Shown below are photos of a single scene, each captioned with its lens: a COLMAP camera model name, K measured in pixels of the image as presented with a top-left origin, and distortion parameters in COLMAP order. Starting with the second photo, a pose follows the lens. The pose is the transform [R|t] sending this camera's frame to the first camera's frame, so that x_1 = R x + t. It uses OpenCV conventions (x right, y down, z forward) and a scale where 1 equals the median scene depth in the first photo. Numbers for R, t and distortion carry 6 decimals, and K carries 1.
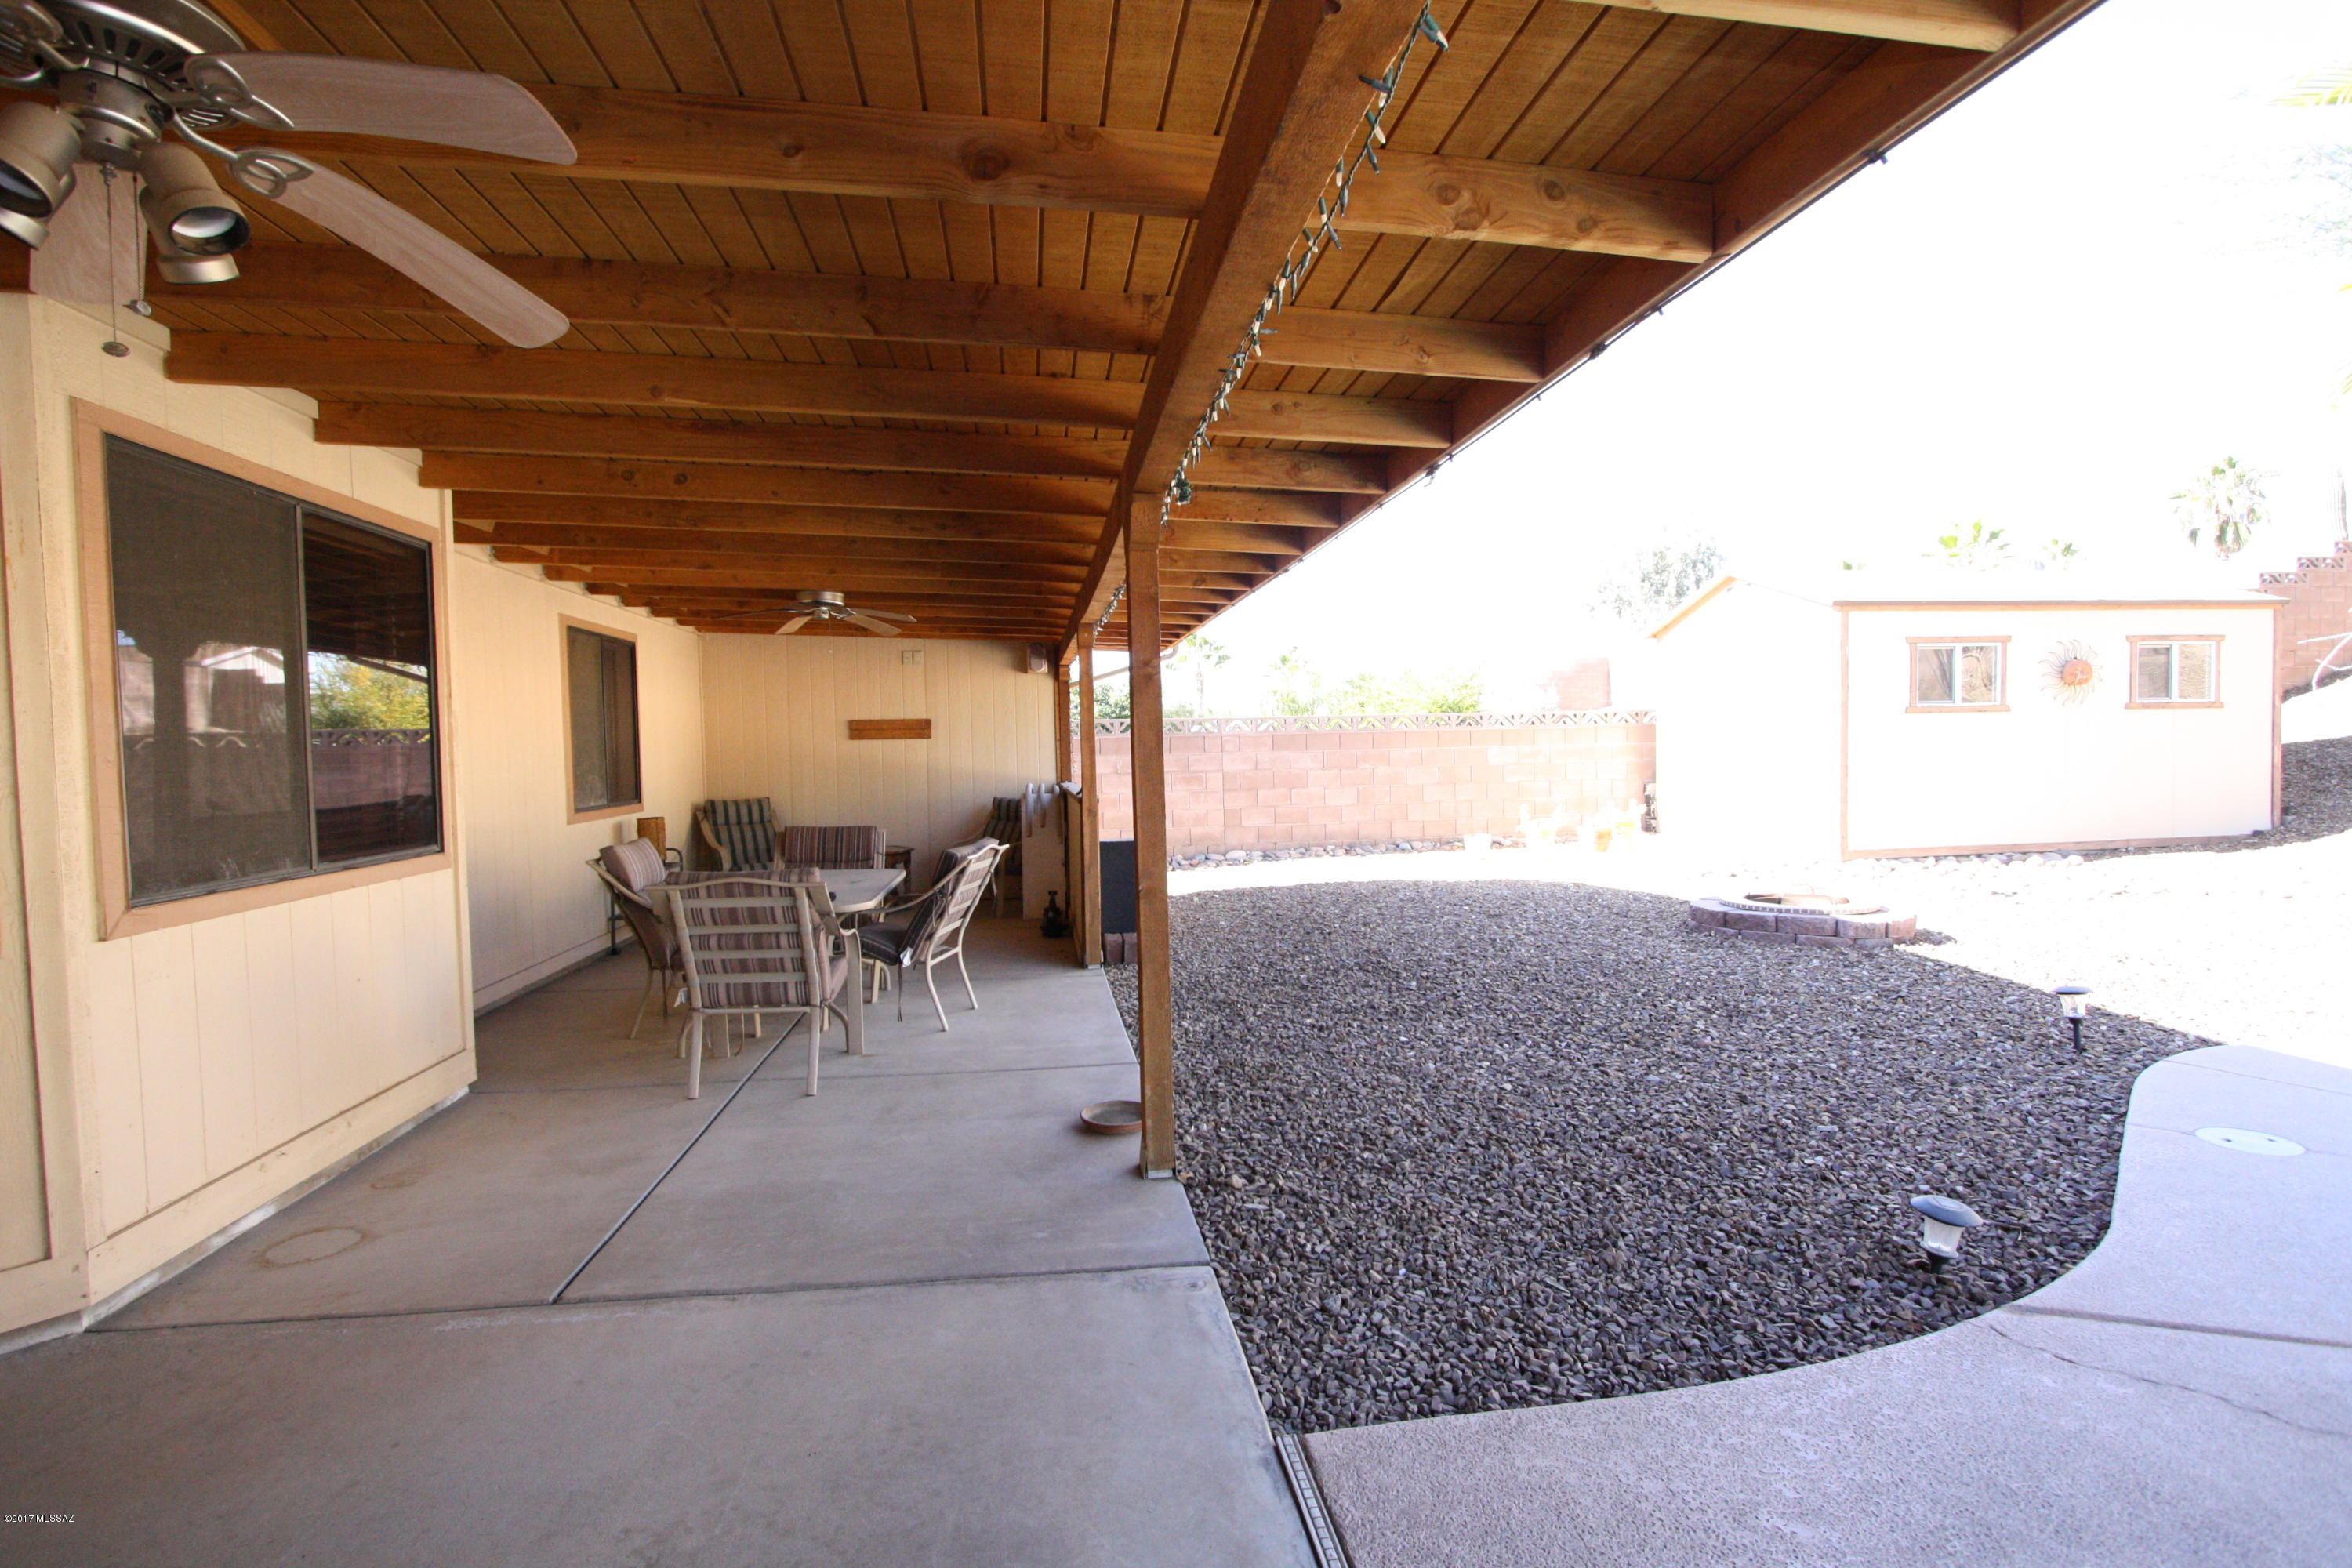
lens RADIAL K [[1094.4, 0, 1164.4], [0, 1094.4, 790.0], [0, 0, 1]] dist [-0.018248, 0.001400]
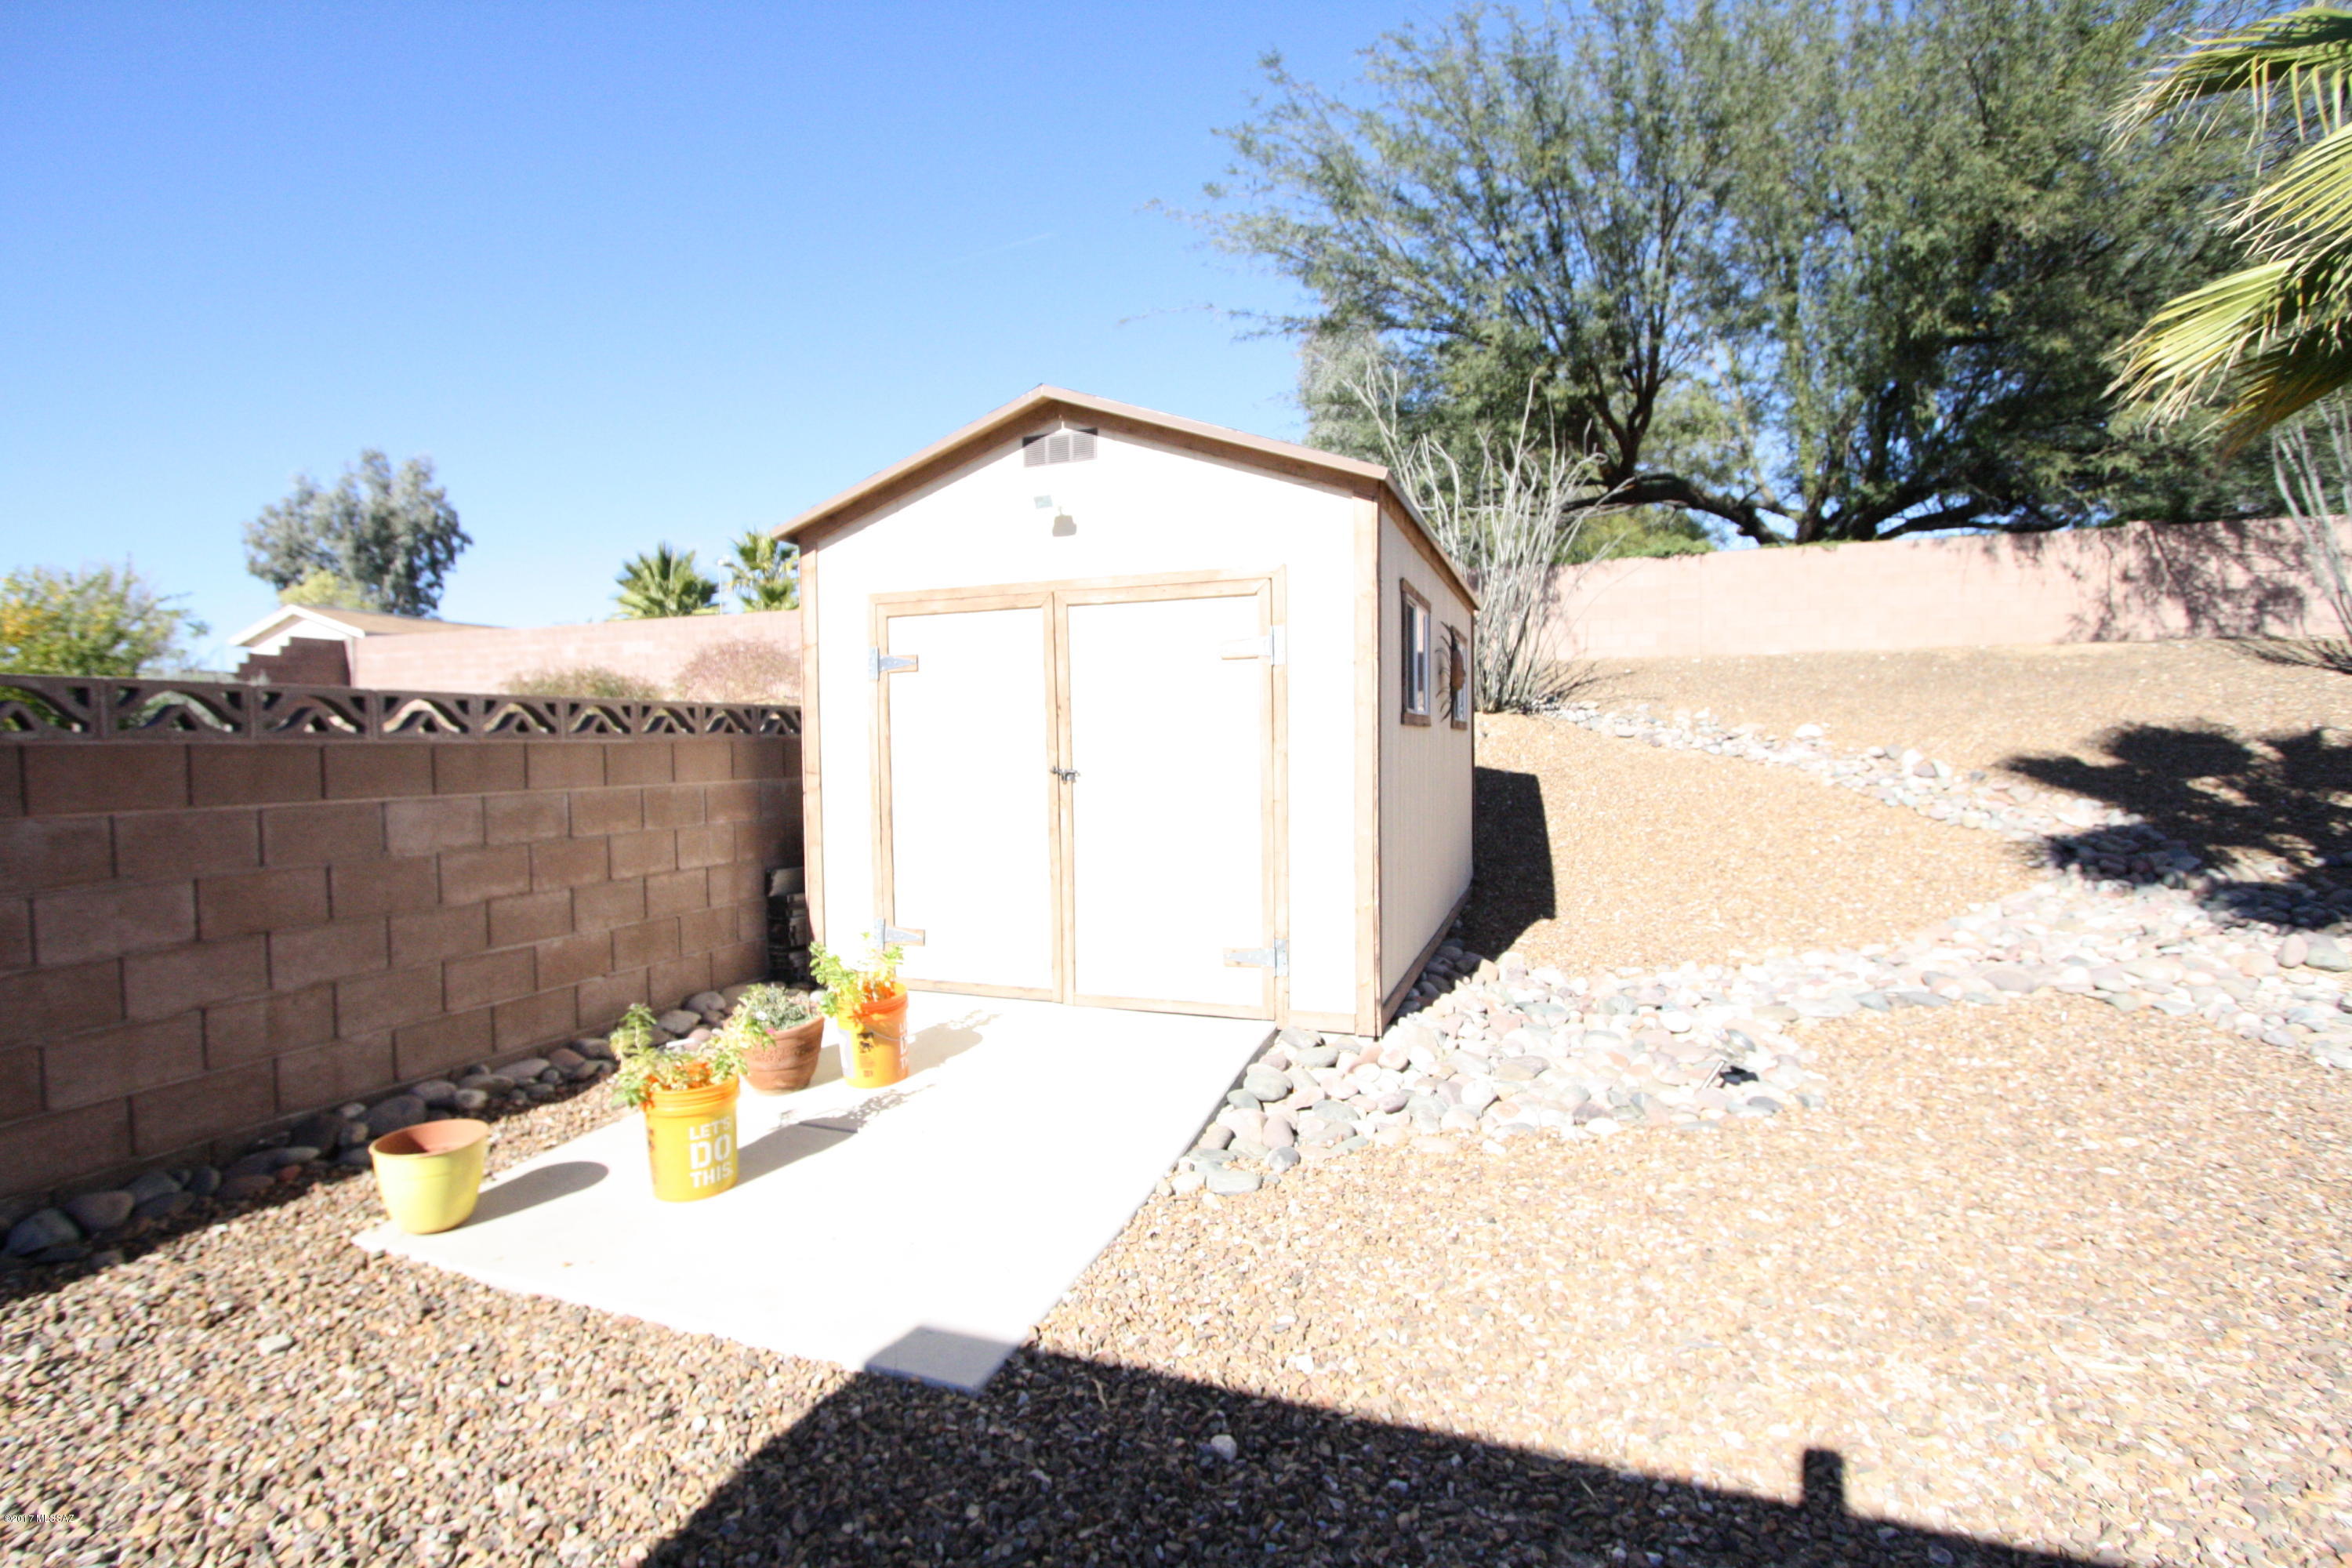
lens RADIAL K [[1094.4, 0, 1164.4], [0, 1094.4, 790.0], [0, 0, 1]] dist [-0.018248, 0.001400]
pose [[0.465753, -0.022818, 0.884620, 0.127001], [0.038059, 0.999259, 0.005737, -0.035204], [-0.884096, 0.030996, 0.466277, 0.659131]]
